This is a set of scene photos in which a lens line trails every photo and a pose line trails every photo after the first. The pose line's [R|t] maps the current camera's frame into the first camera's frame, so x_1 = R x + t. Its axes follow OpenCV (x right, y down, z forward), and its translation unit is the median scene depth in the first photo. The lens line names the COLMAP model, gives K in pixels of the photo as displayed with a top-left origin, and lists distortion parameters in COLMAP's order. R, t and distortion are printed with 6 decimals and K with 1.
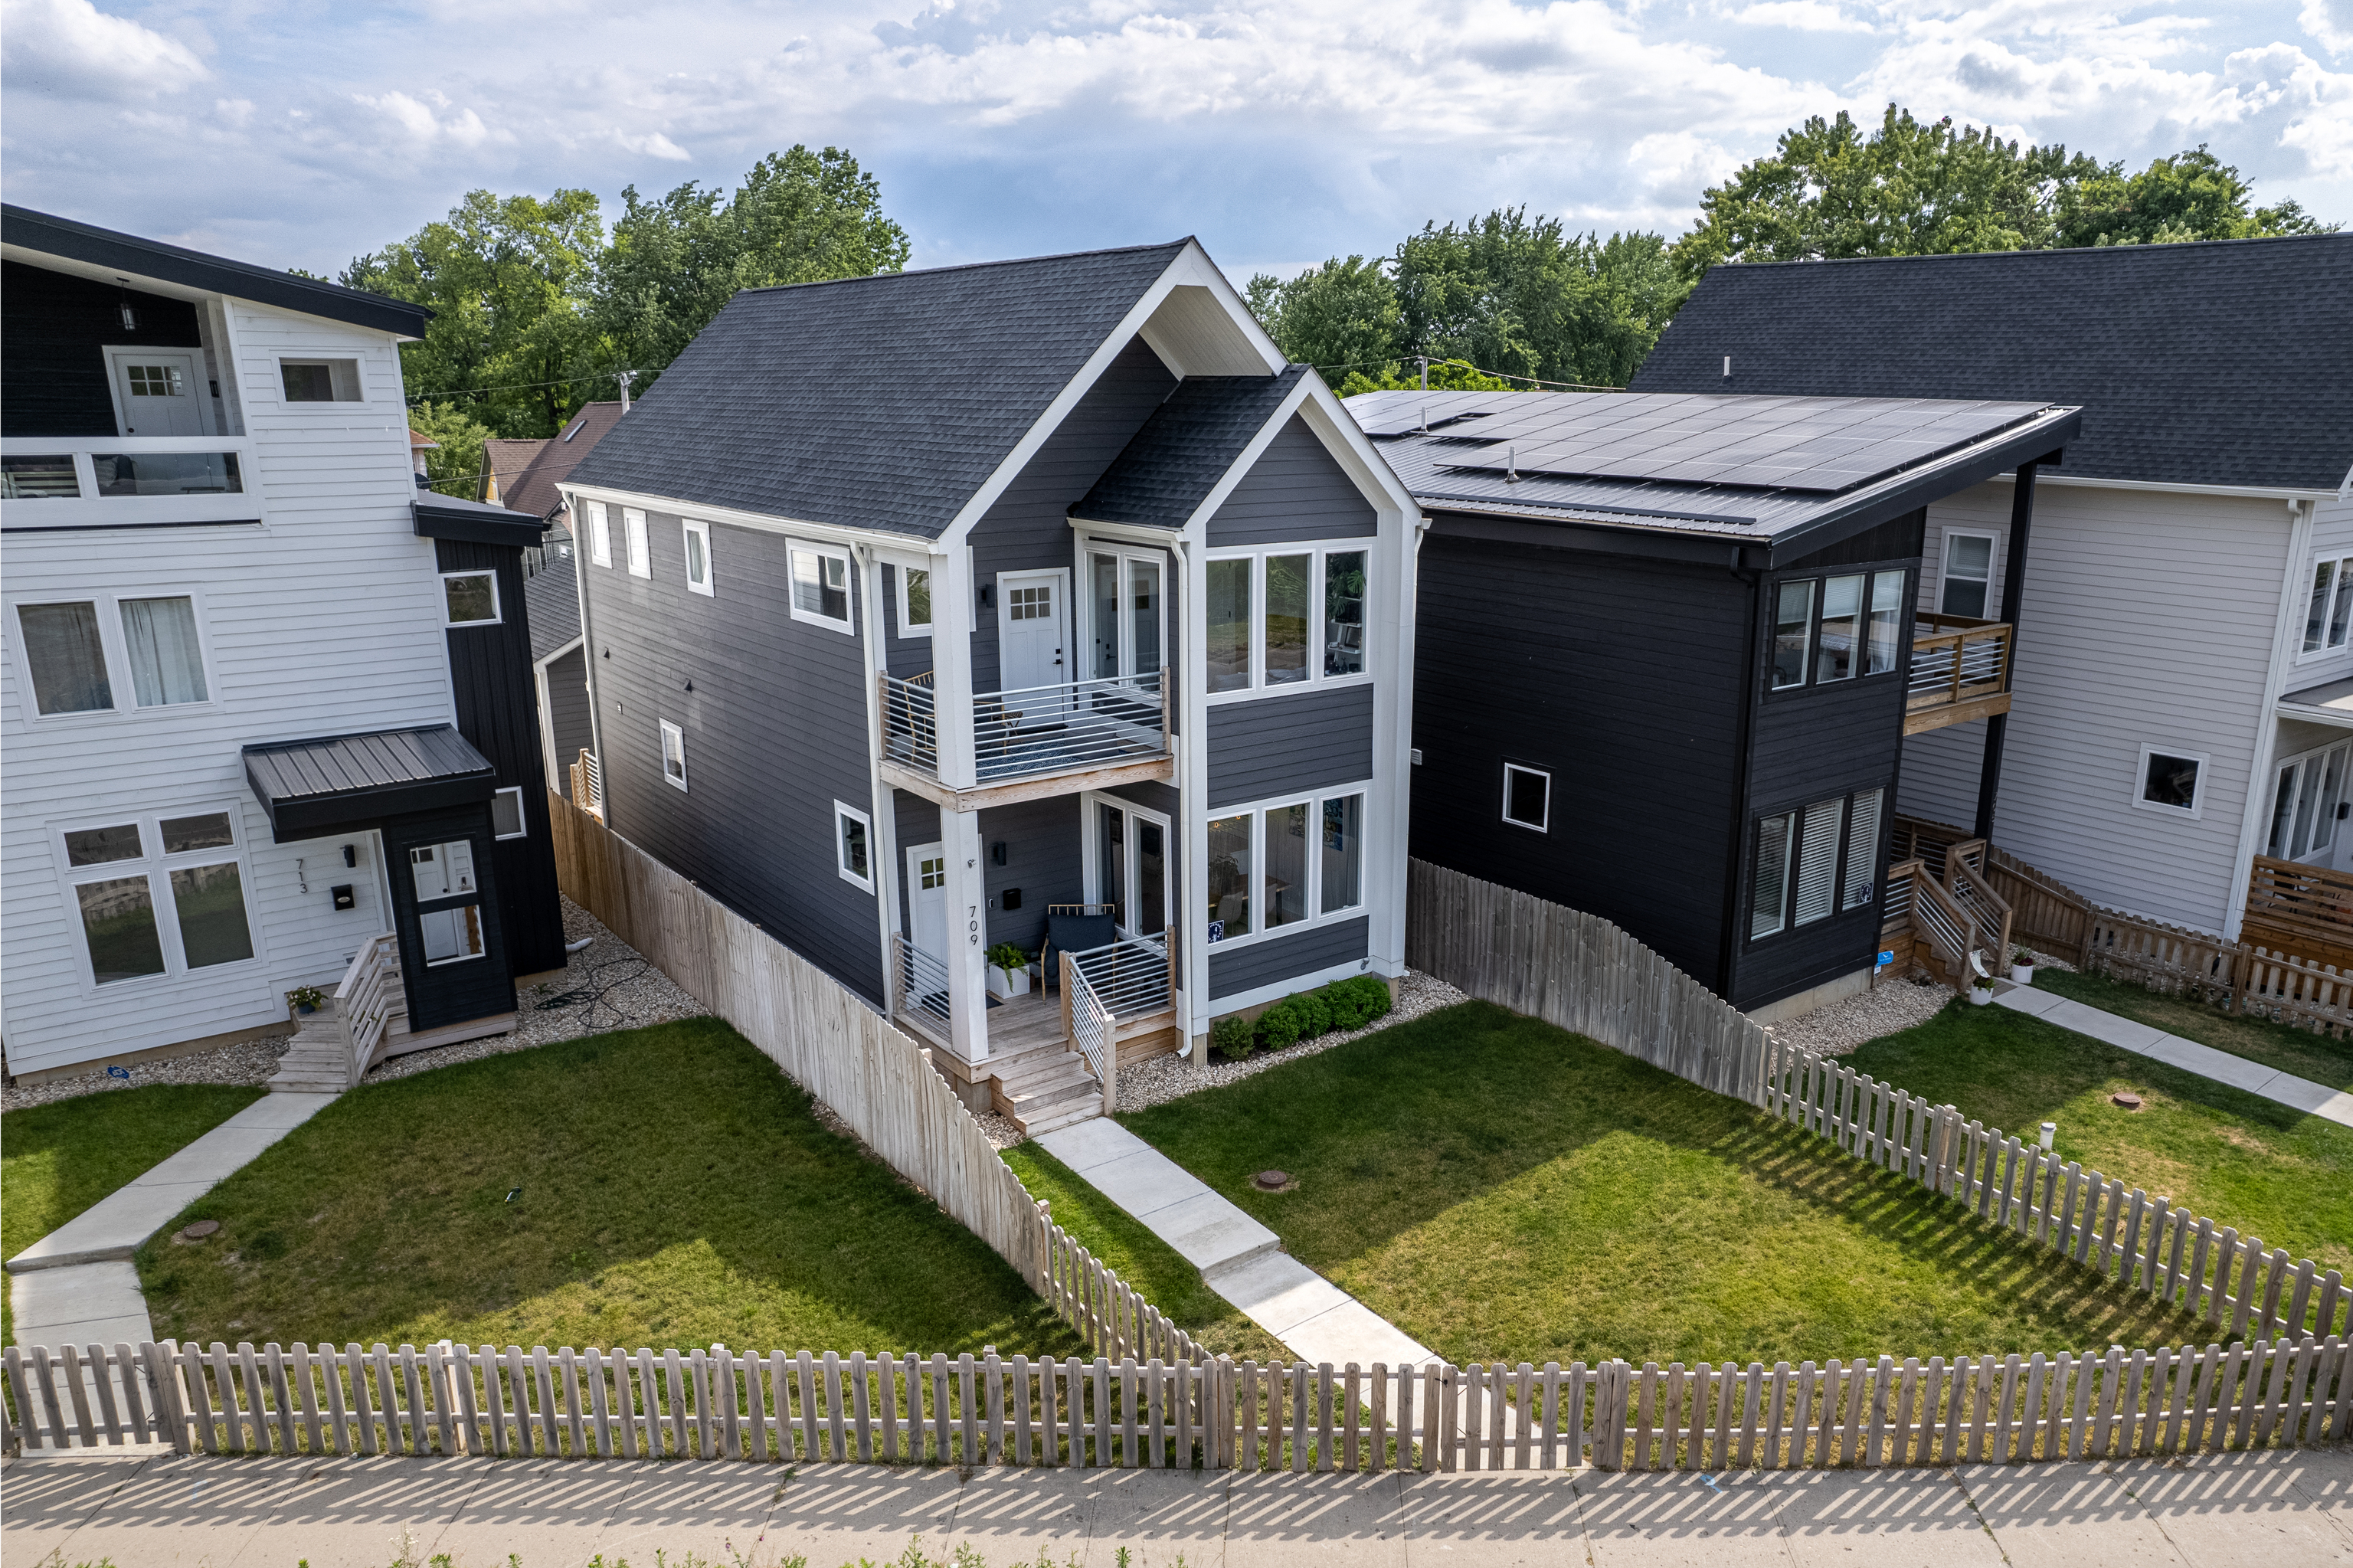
lens RADIAL K [[1659.9, 0, 1299.0], [0, 1659.9, 859.6], [0, 0, 1]] dist [-0.067334, 0.047849]
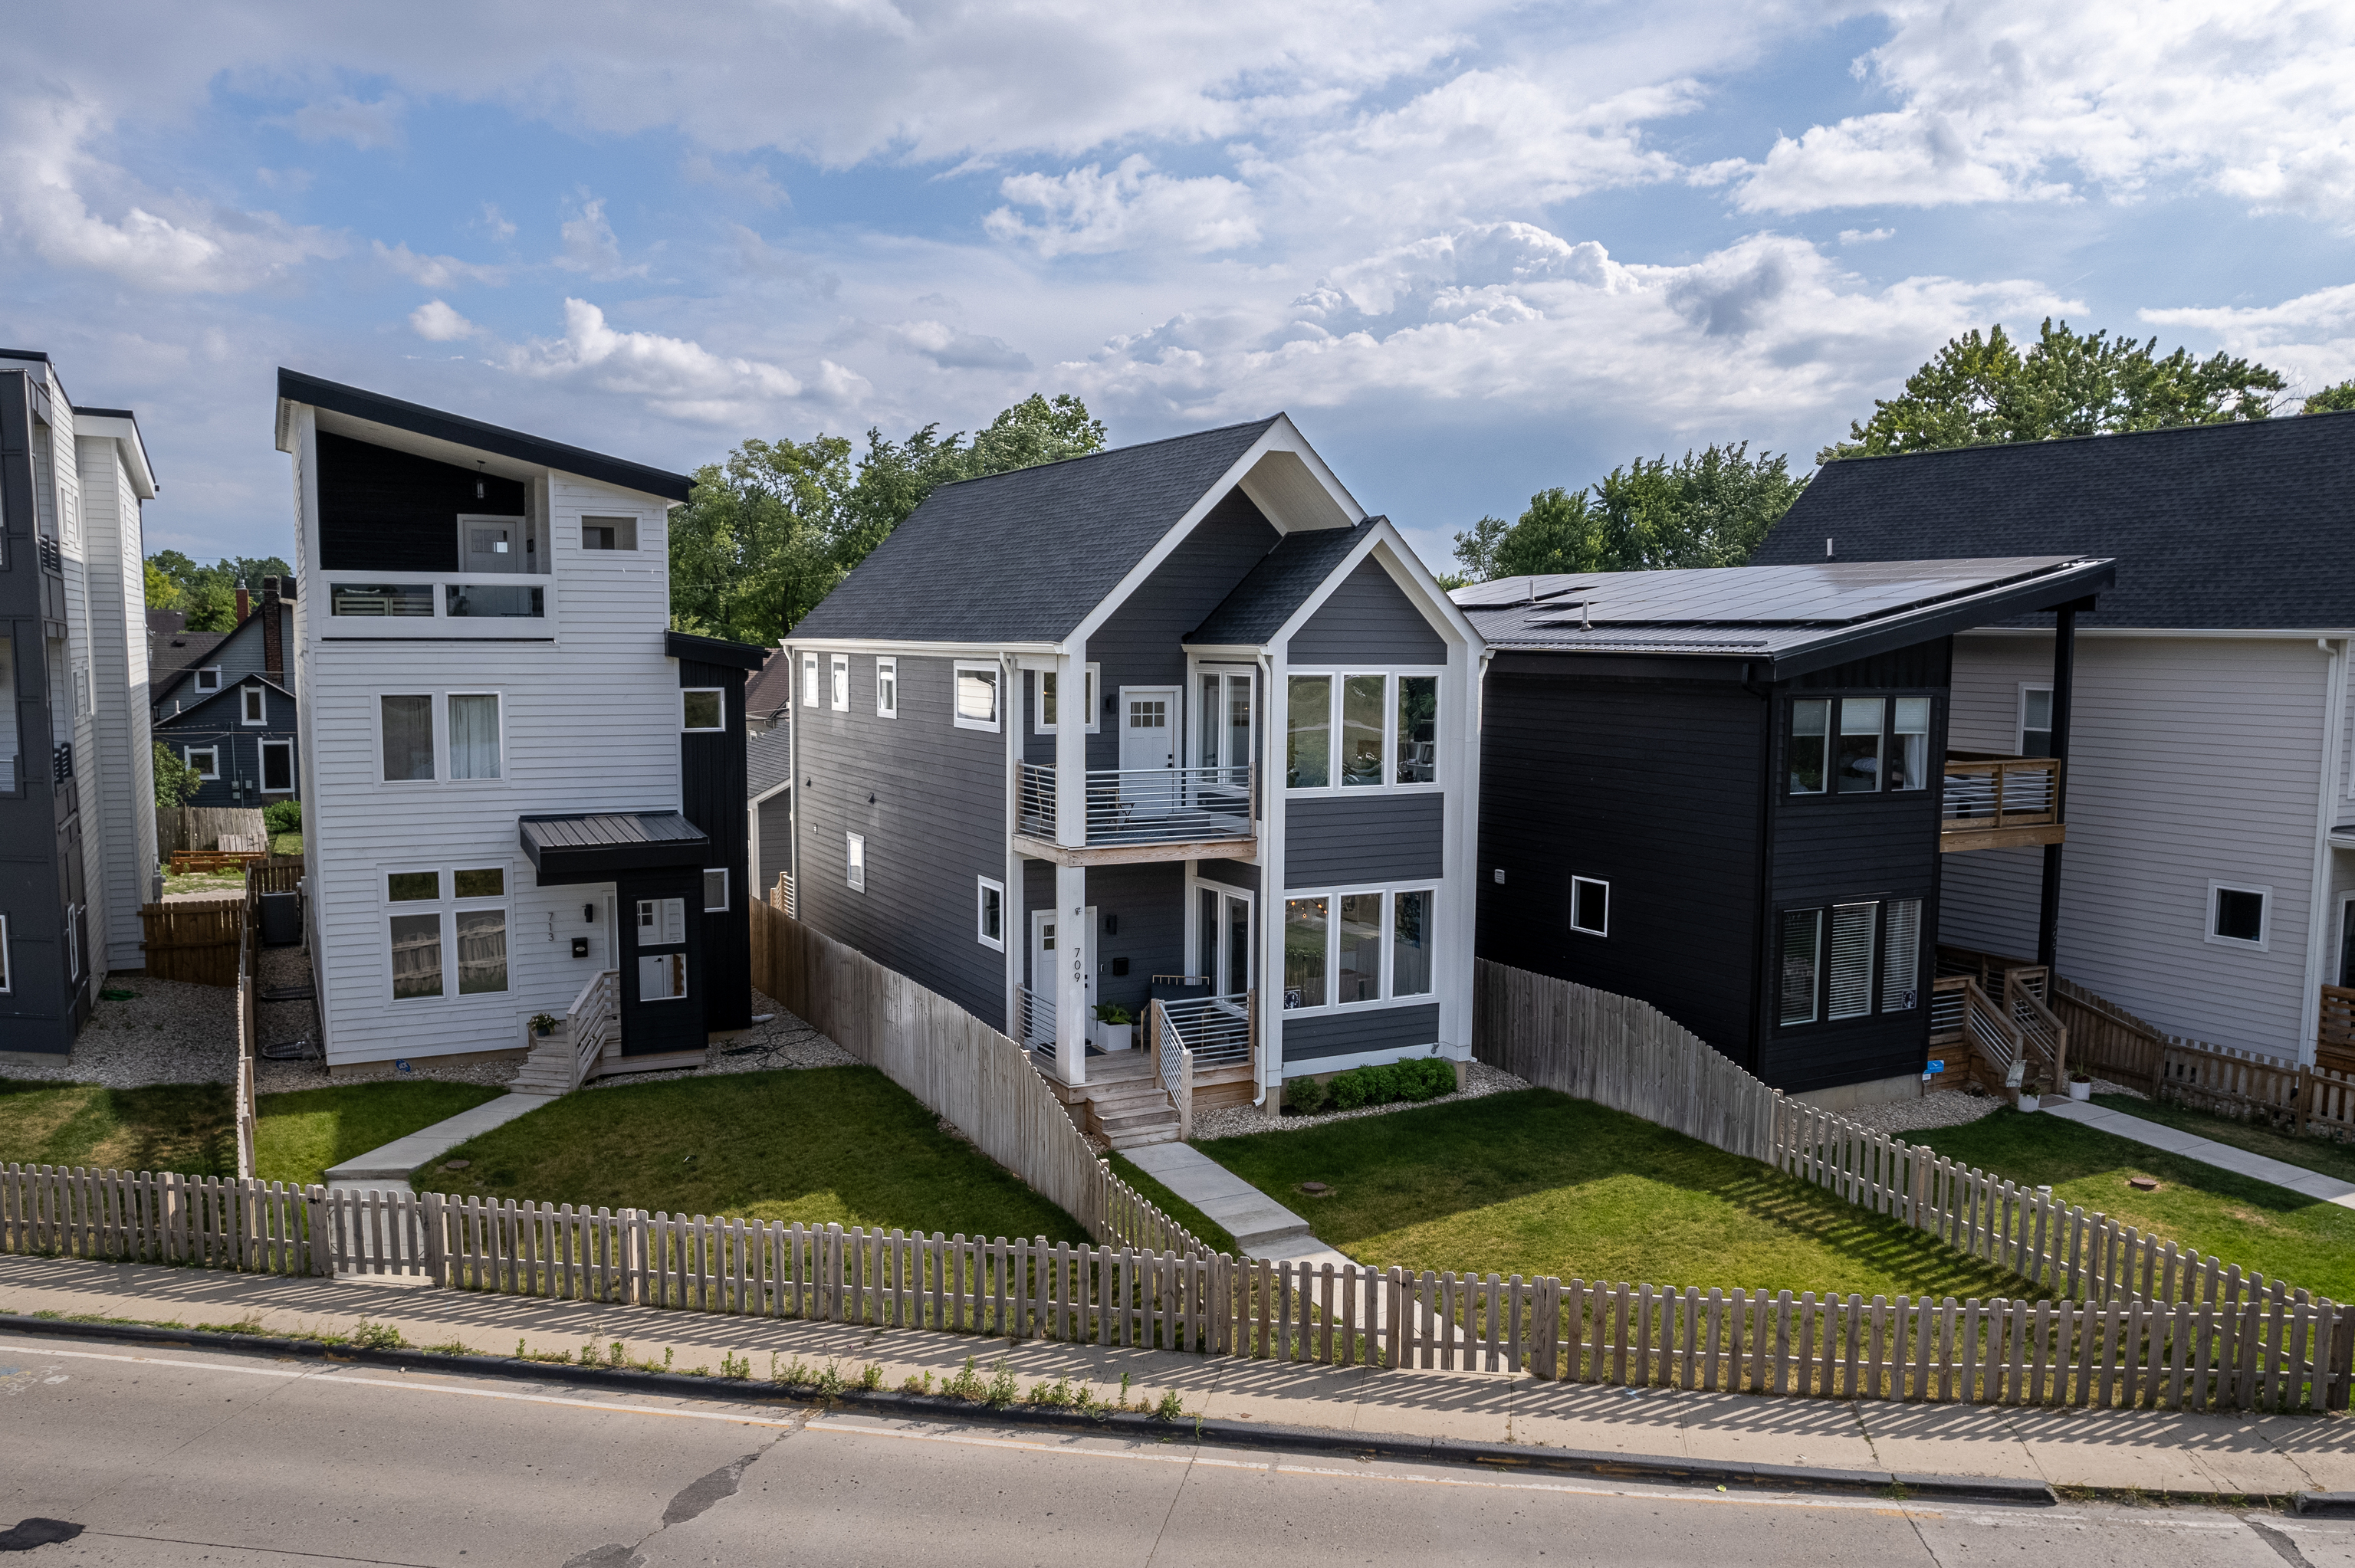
lens RADIAL K [[1808.1, 0, 1243.6], [0, 1808.1, 849.2], [0, 0, 1]] dist [-0.067986, 0.042337]
pose [[0.985556, 0.020258, -0.168136, 0.124662], [-0.048038, 0.985482, -0.162844, 0.147385], [0.162396, 0.168569, 0.972220, -0.233090]]
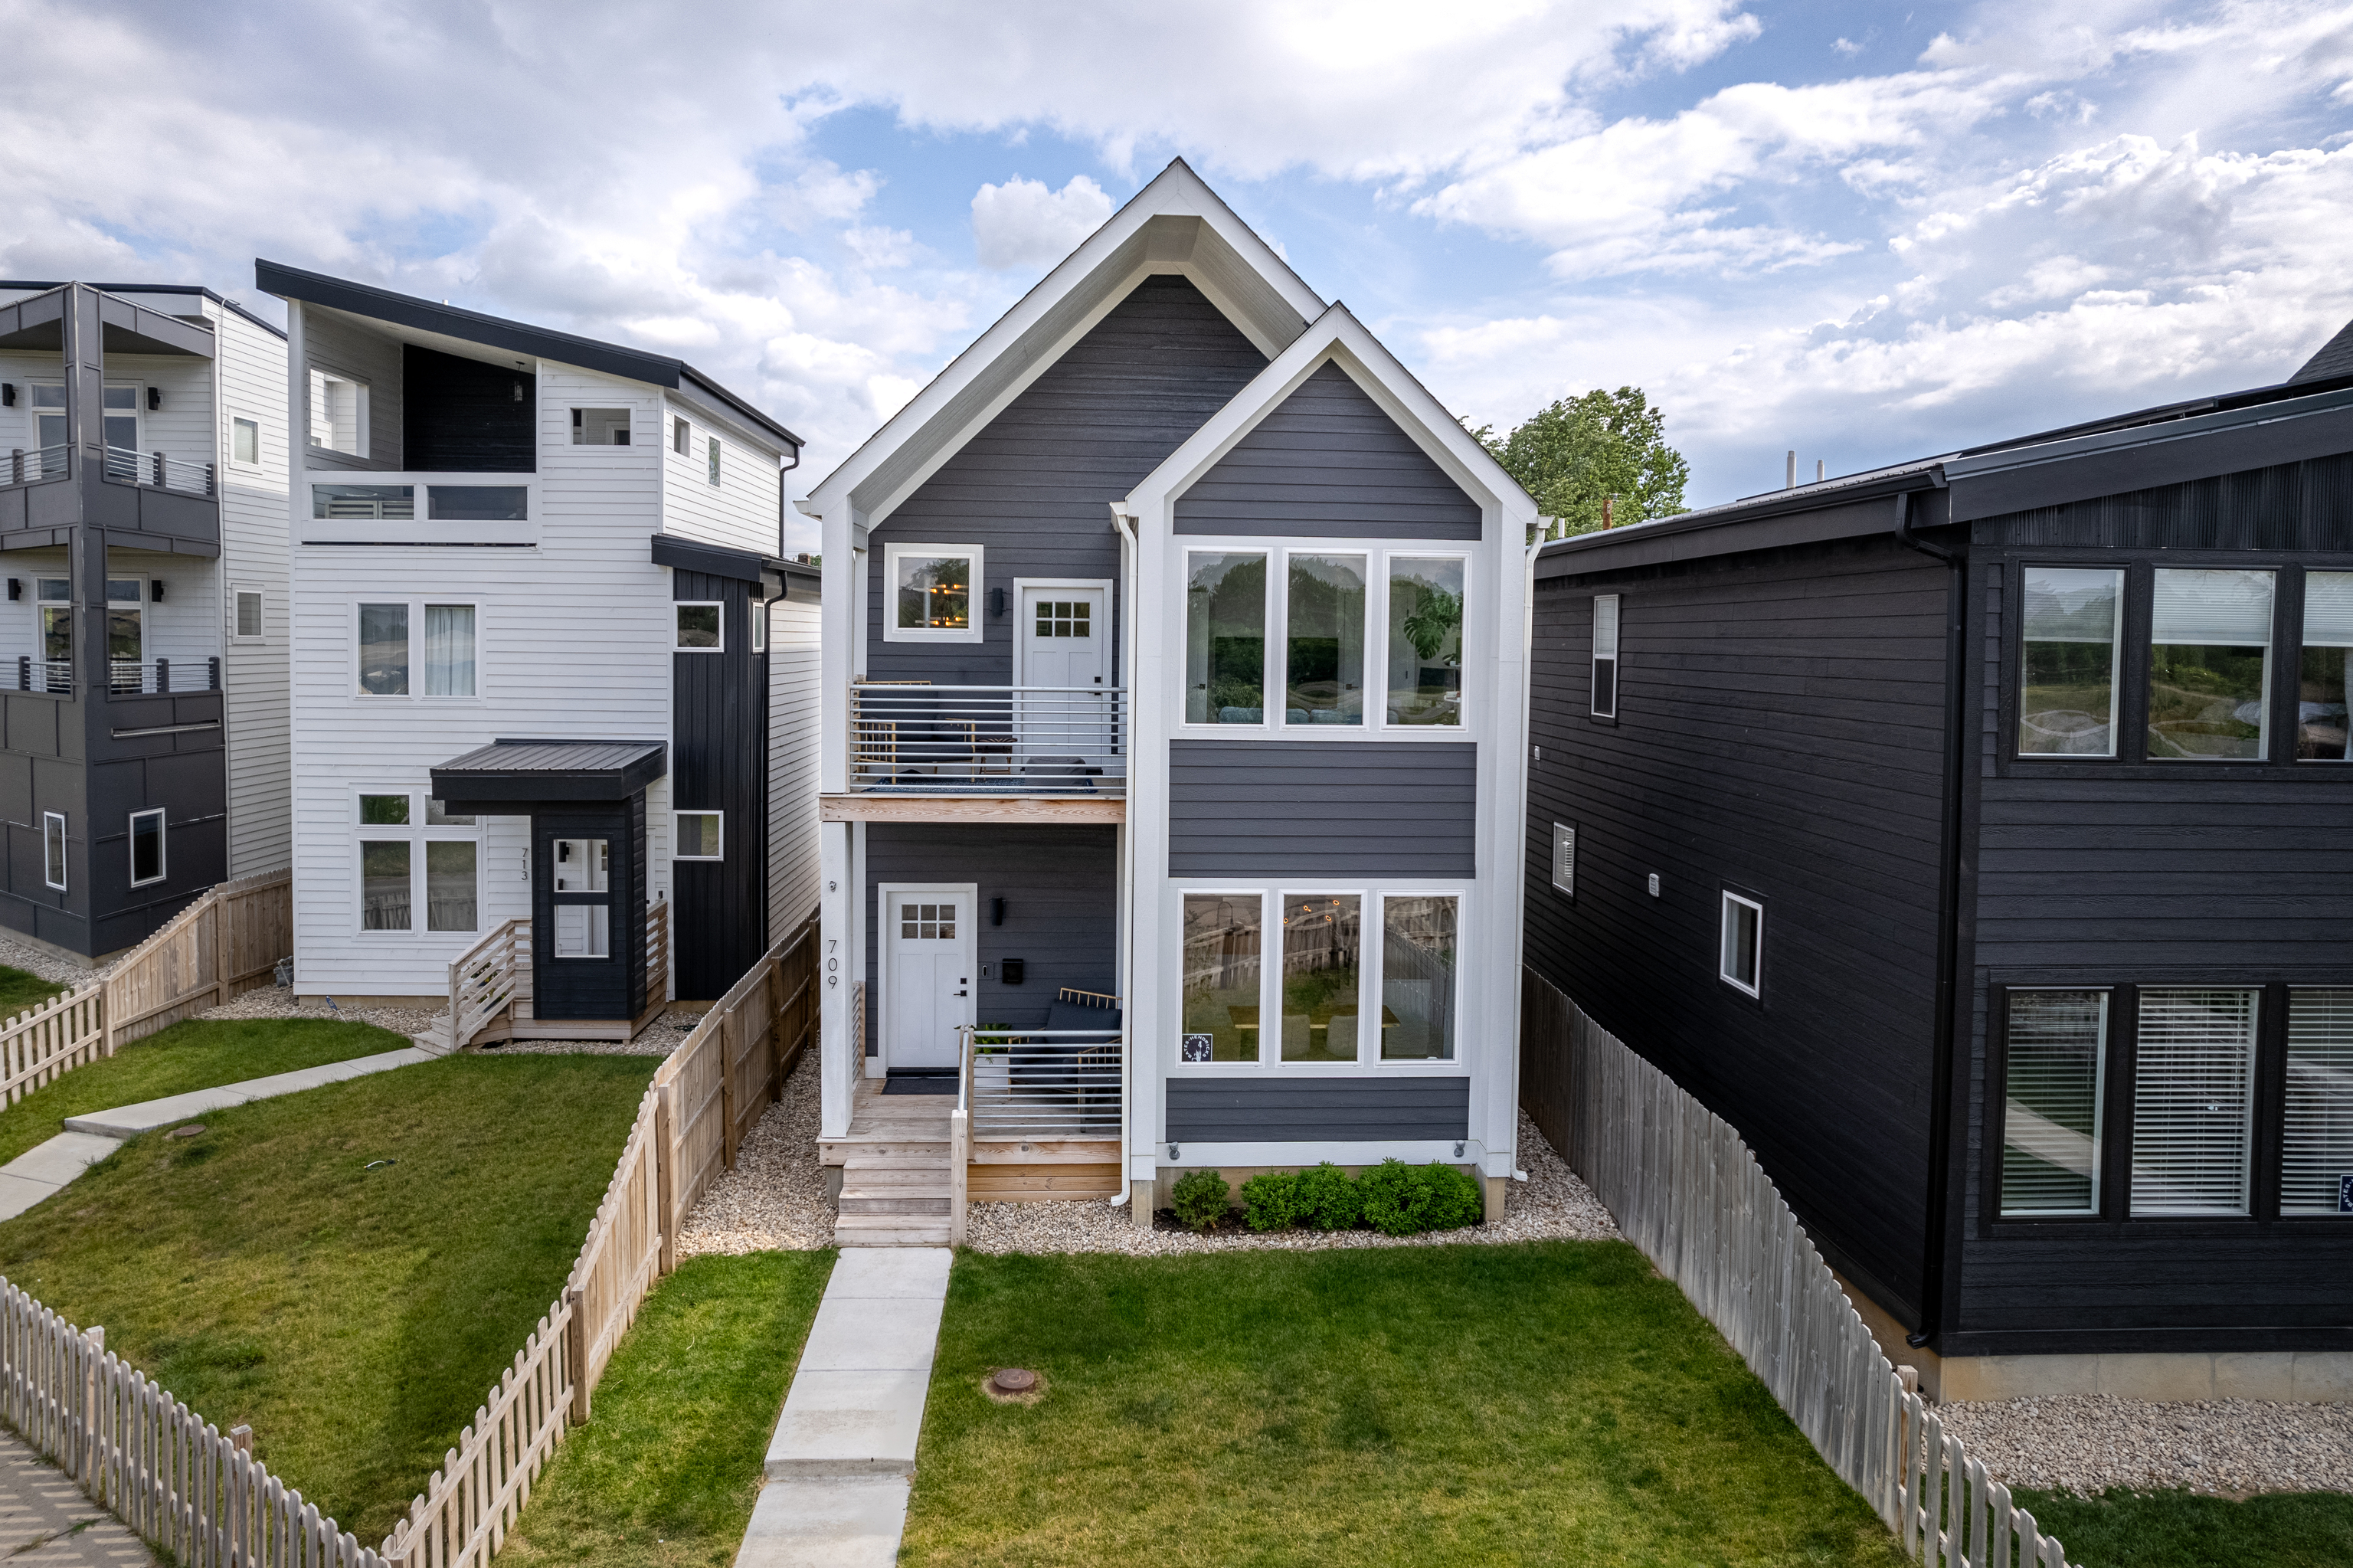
lens RADIAL K [[1554.4, 0, 1192.9], [0, 1554.4, 720.5], [0, 0, 1]] dist [-0.070827, 0.056051]
pose [[0.806562, 0.030643, -0.590354, 0.358580], [-0.170246, 0.968386, -0.182330, 0.028572], [0.566104, 0.247566, 0.786281, 0.420666]]
